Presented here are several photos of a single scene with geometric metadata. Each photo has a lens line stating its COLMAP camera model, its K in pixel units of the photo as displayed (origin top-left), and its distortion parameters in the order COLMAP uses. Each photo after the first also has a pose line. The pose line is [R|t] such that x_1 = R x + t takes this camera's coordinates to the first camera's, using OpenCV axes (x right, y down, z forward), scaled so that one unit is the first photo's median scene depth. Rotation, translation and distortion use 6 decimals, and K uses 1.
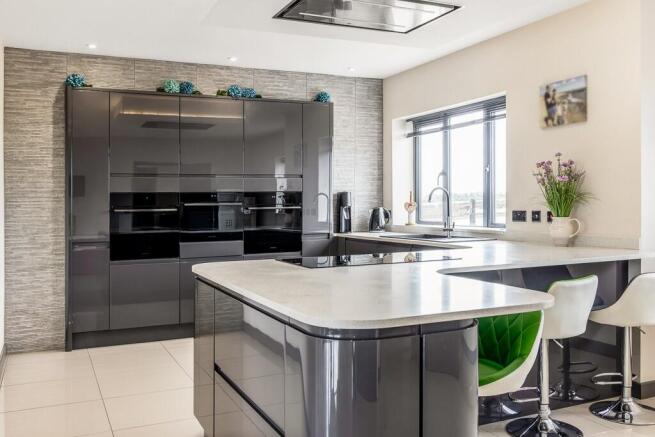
lens RADIAL K [[644.4, 0, 327.5], [0, 644.4, 218.5], [0, 0, 1]] dist [-0.013370, -0.000119]
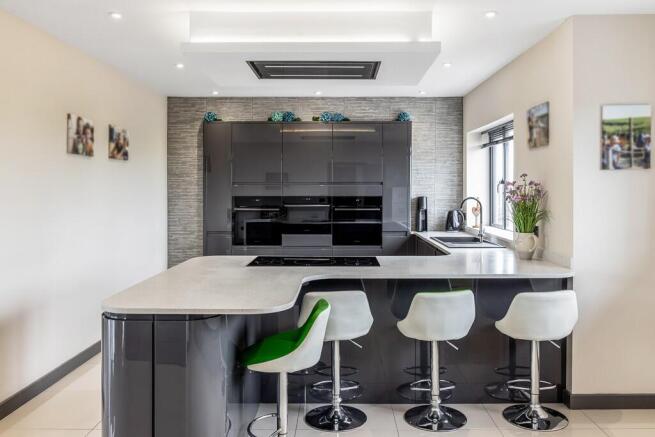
lens RADIAL K [[587.2, 0, 327.8], [0, 587.2, 201.7], [0, 0, 1]] dist [-0.010413, -0.009179]
pose [[0.891419, 0.024006, -0.452545, 0.400523], [-0.020299, 0.999709, 0.013048, -0.047408], [0.452726, -0.002445, 0.891646, -0.030933]]
